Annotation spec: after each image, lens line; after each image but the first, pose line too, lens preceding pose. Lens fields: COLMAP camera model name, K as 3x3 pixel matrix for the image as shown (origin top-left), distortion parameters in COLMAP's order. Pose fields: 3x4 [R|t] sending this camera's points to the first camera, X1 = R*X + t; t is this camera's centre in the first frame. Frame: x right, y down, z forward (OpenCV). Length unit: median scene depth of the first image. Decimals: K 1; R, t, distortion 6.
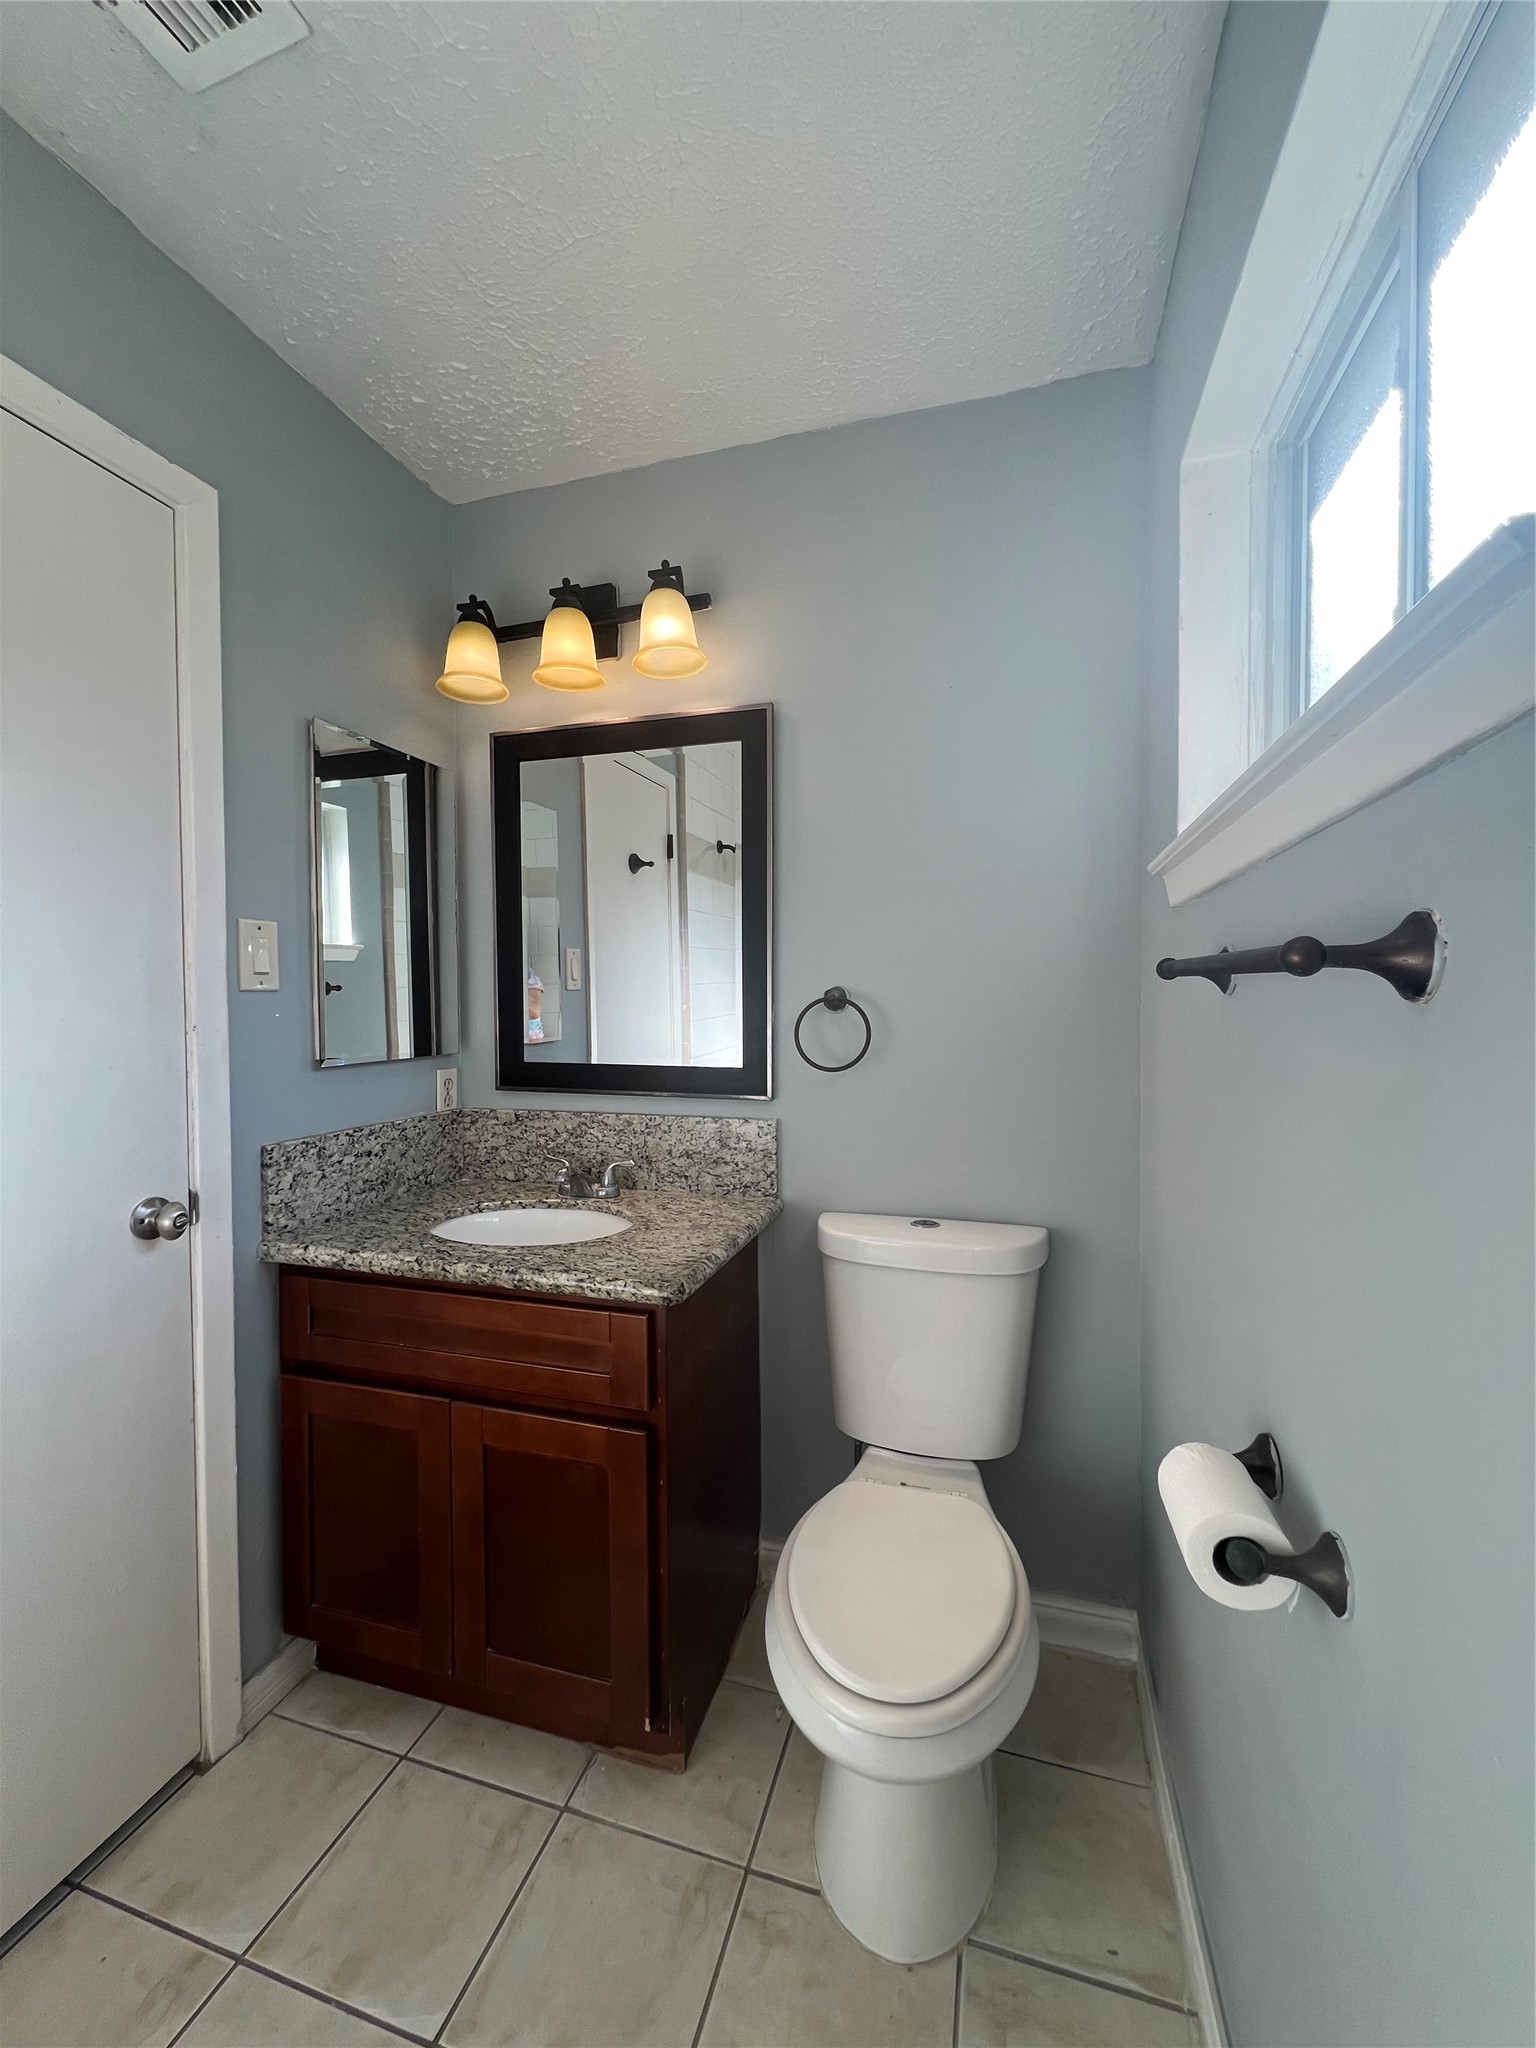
lens RADIAL K [[819.4, 0, 766.9], [0, 819.4, 1019.8], [0, 0, 1]] dist [0.000088, -0.000342]
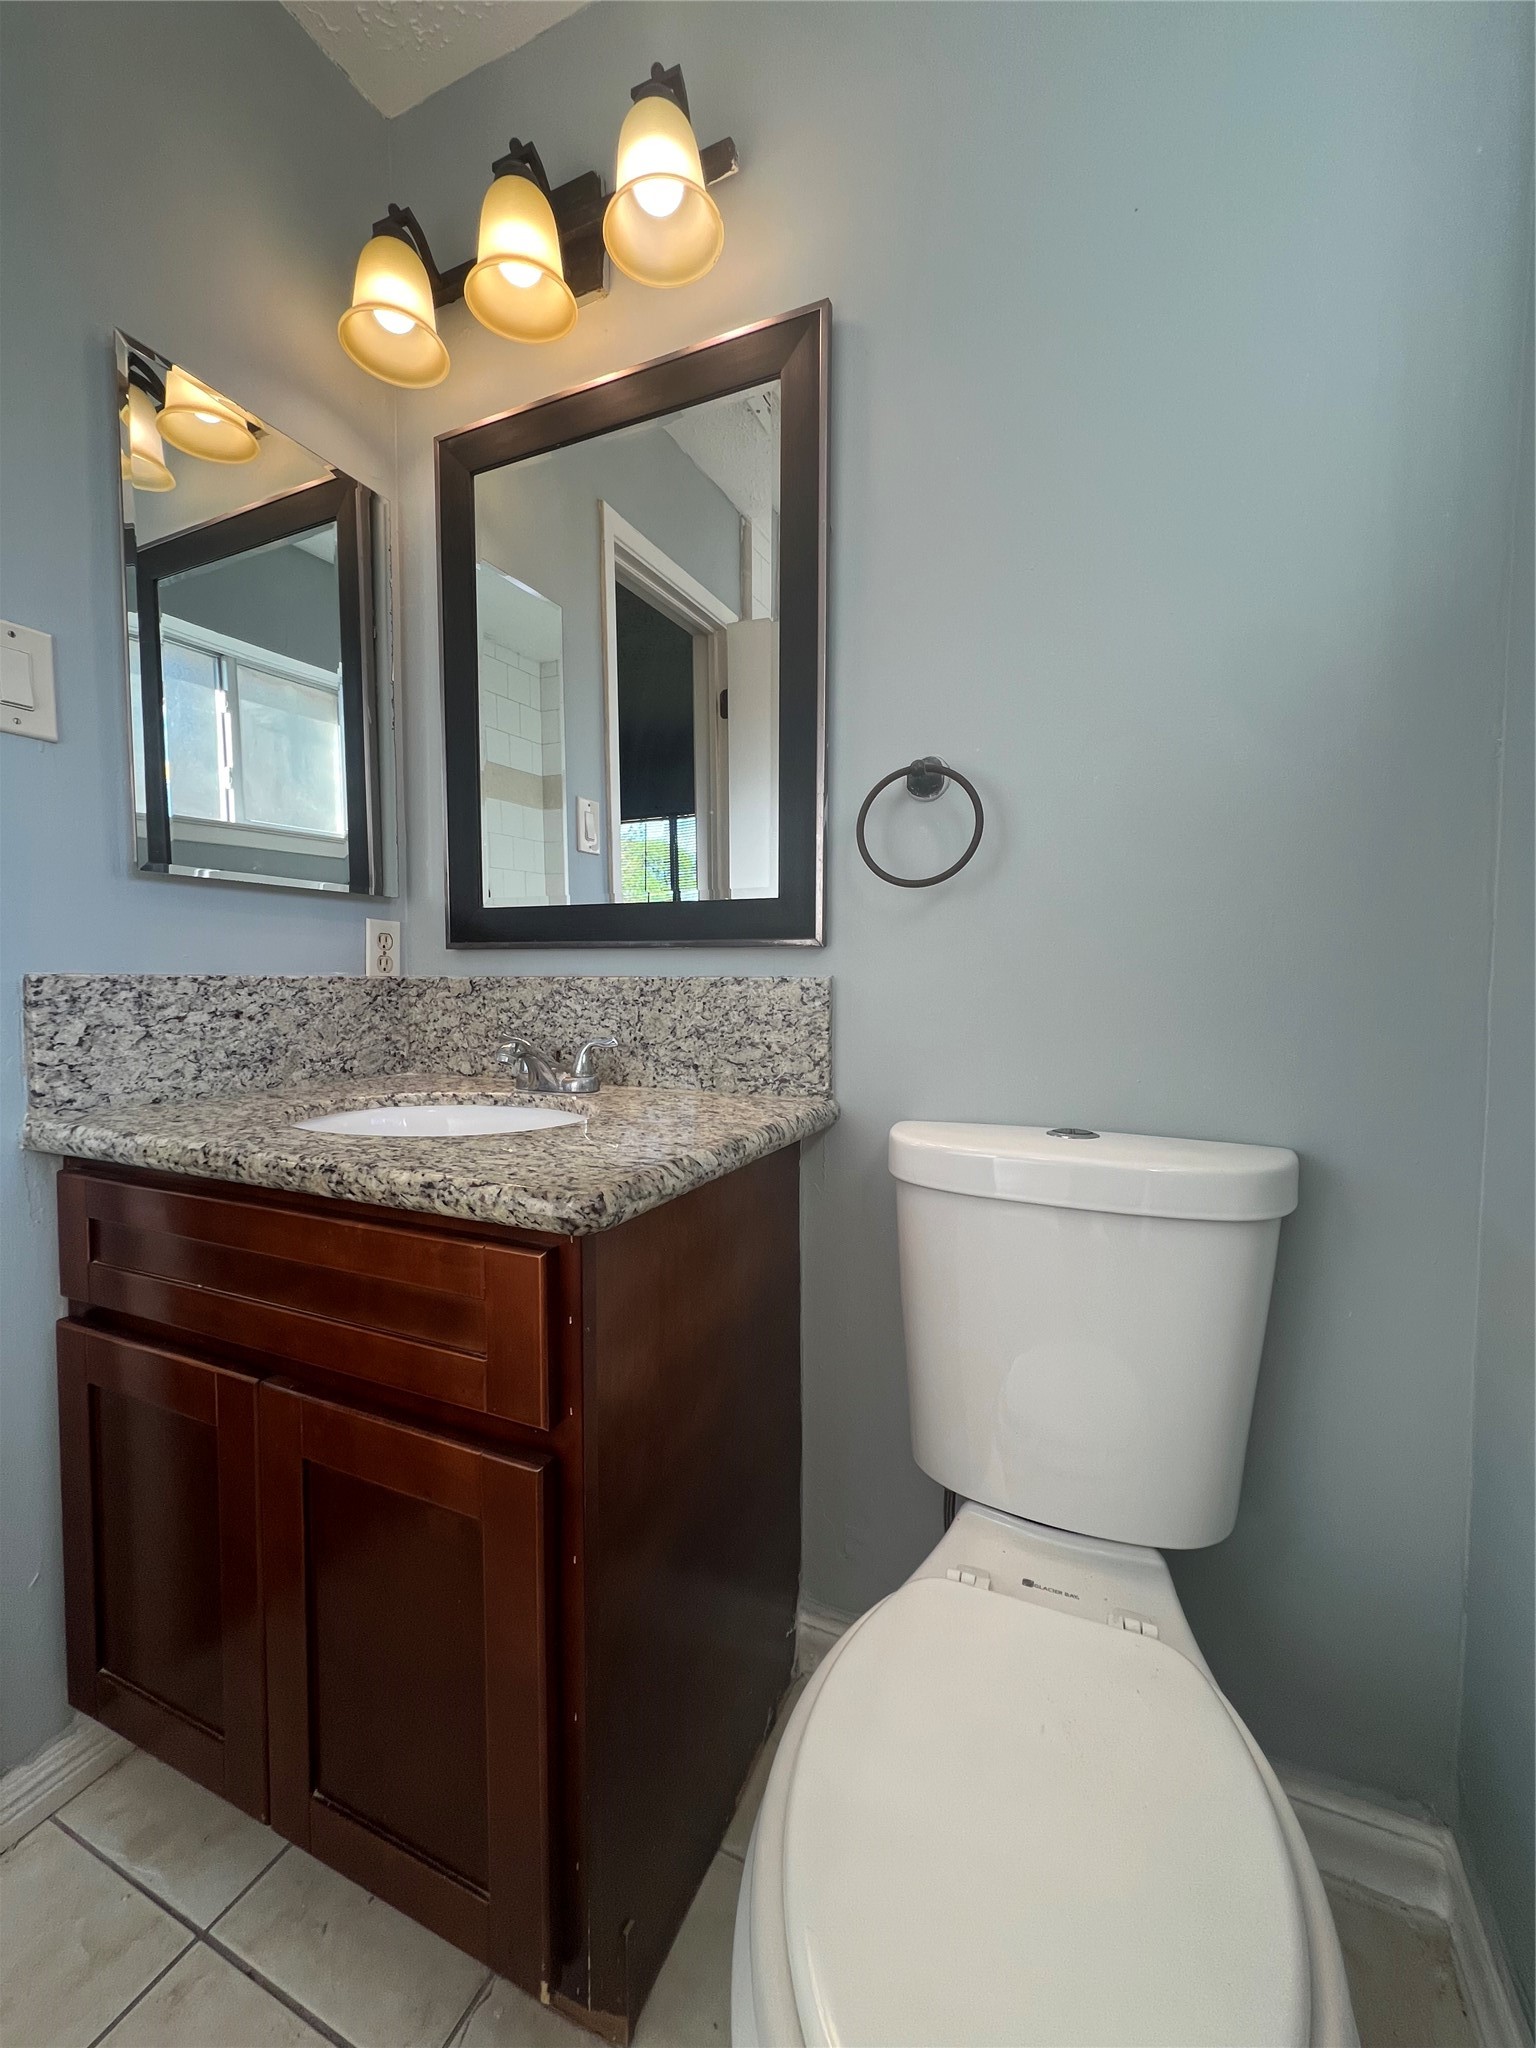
lens RADIAL K [[819.4, 0, 768.6], [0, 819.4, 1020.8], [0, 0, 1]] dist [0.000088, -0.000342]
pose [[0.991754, 0.013927, -0.127397, 0.051592], [-0.010393, 0.999544, 0.028366, 0.154244], [0.127734, -0.026808, 0.991446, 0.395349]]
